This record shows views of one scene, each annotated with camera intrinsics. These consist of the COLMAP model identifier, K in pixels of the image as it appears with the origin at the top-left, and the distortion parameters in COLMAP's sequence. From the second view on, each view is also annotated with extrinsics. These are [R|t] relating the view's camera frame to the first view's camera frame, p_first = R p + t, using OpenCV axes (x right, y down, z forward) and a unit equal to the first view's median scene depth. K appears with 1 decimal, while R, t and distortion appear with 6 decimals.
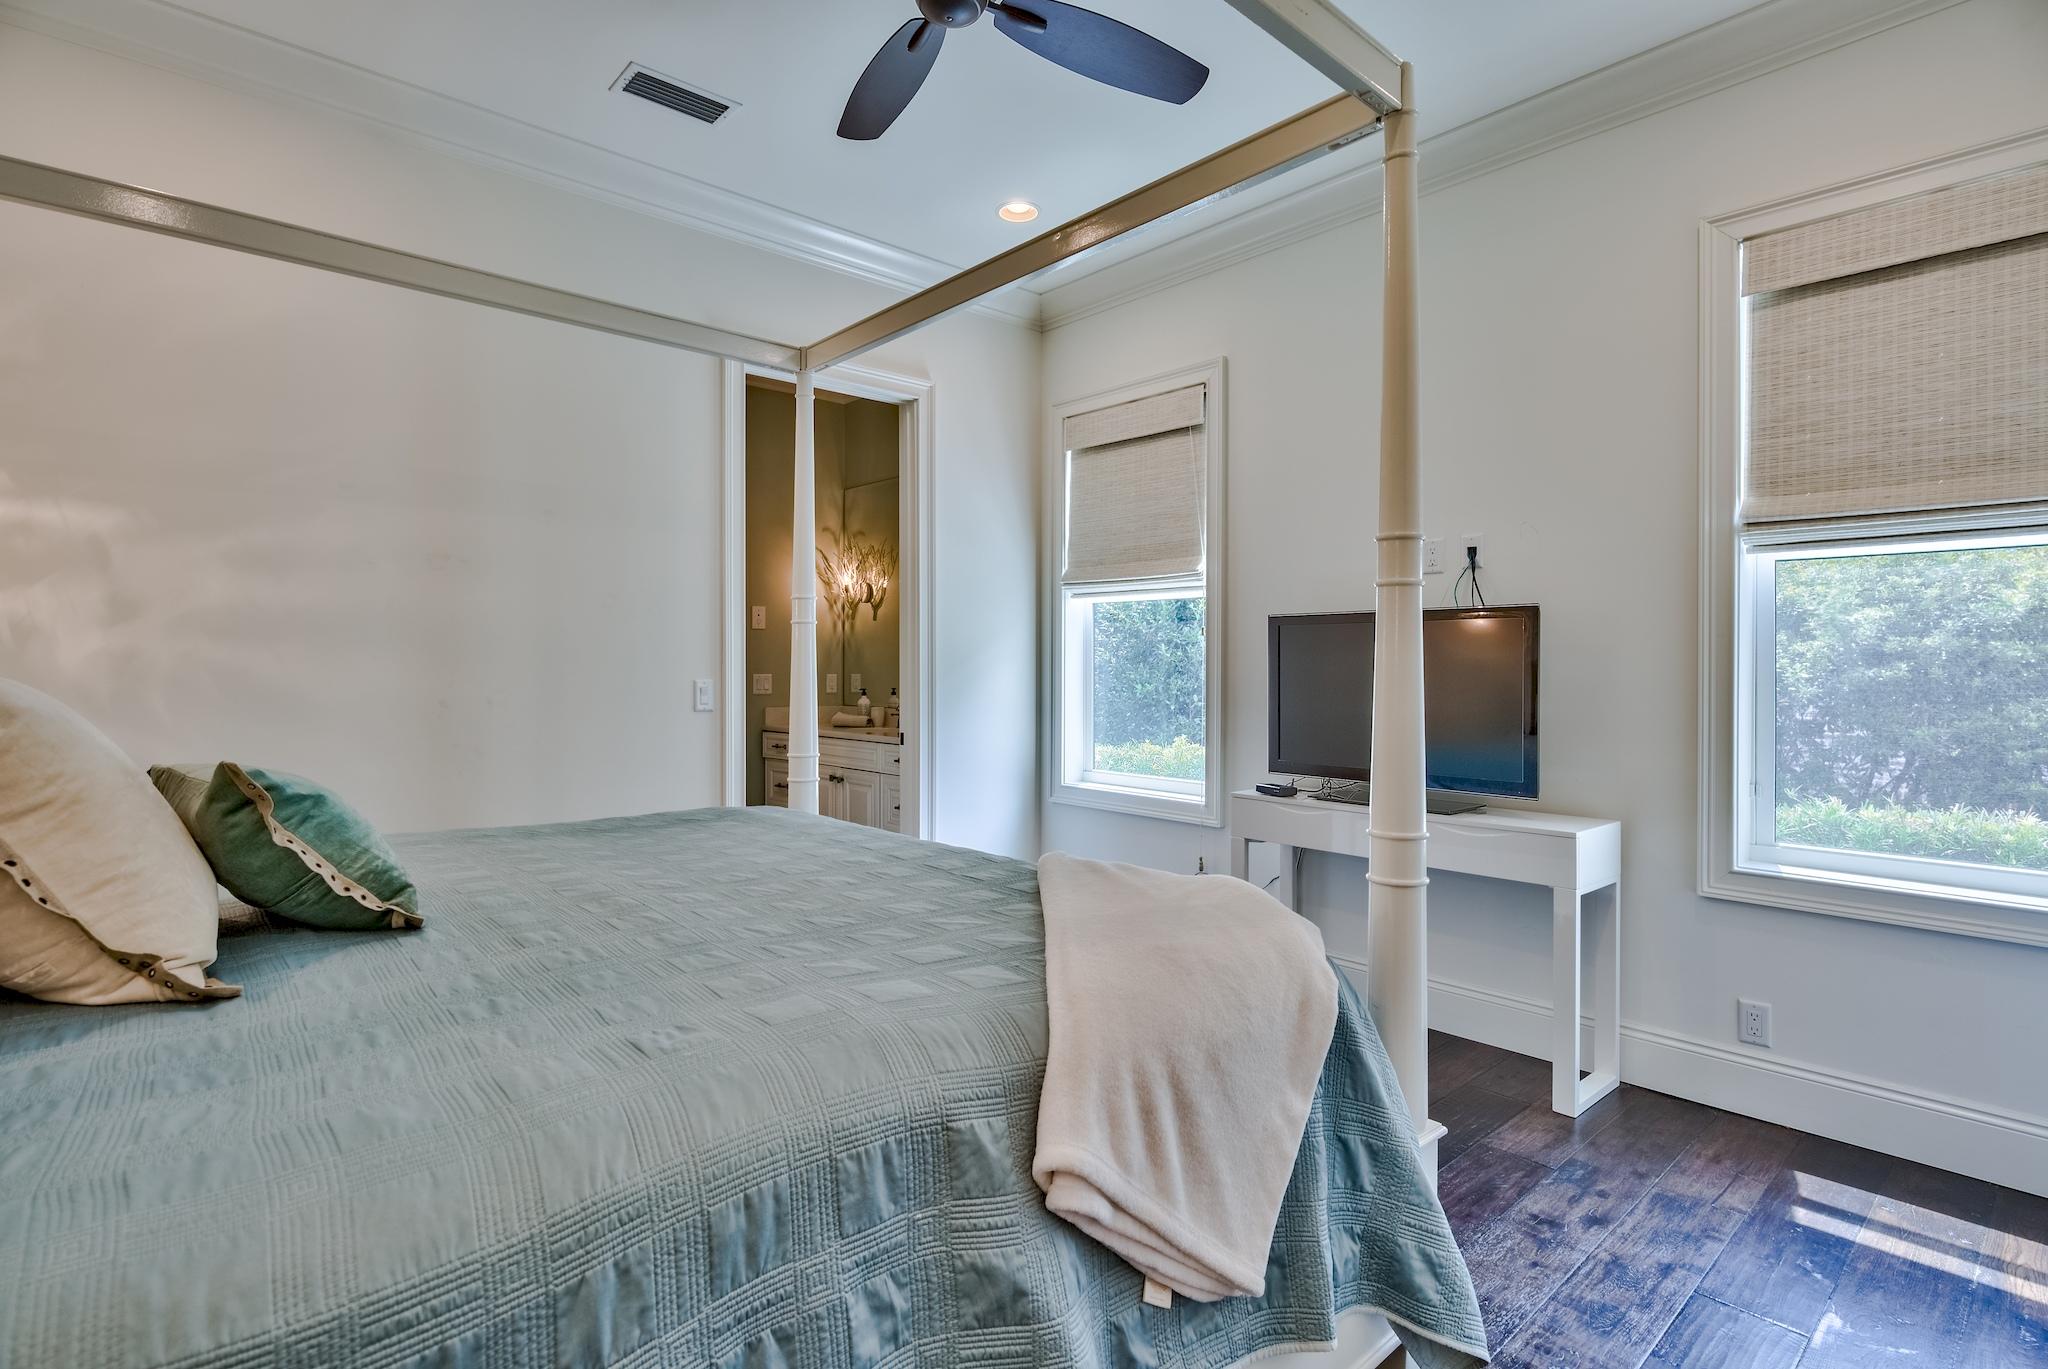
lens RADIAL K [[1000.7, 0, 1023.6], [0, 1000.7, 674.1], [0, 0, 1]] dist [-0.002778, -0.001267]
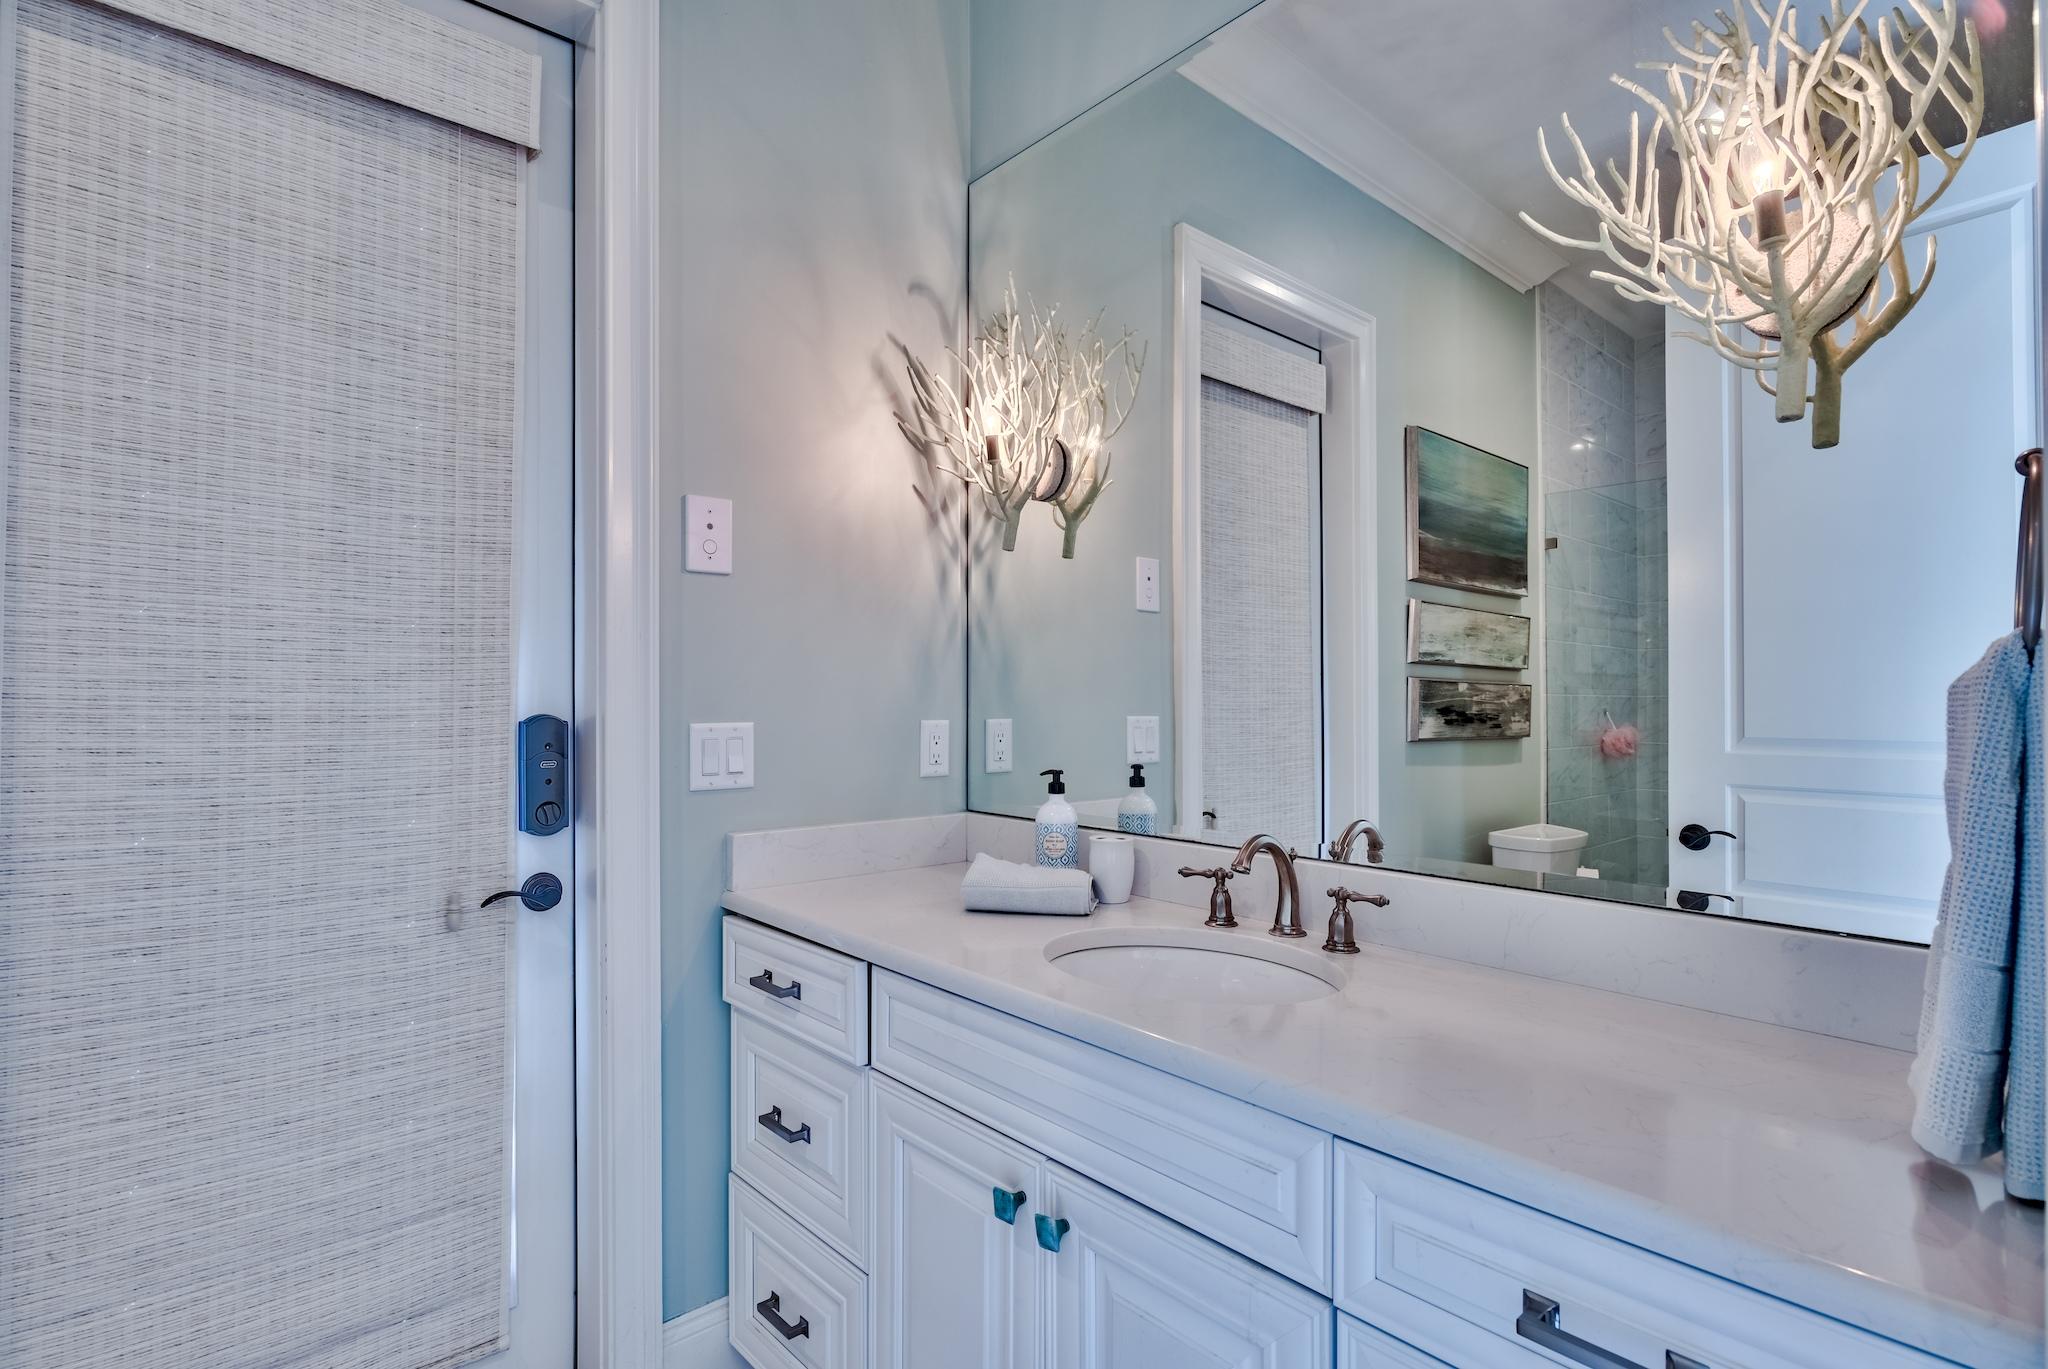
lens RADIAL K [[1000.7, 0, 1024.0], [0, 1000.7, 692.3], [0, 0, 1]] dist [-0.002778, -0.001267]
pose [[0.999957, -0.000049, -0.009317, -0.160620], [-0.000002, 0.999985, -0.005421, -0.007446], [0.009317, 0.005420, 0.999942, 0.671851]]
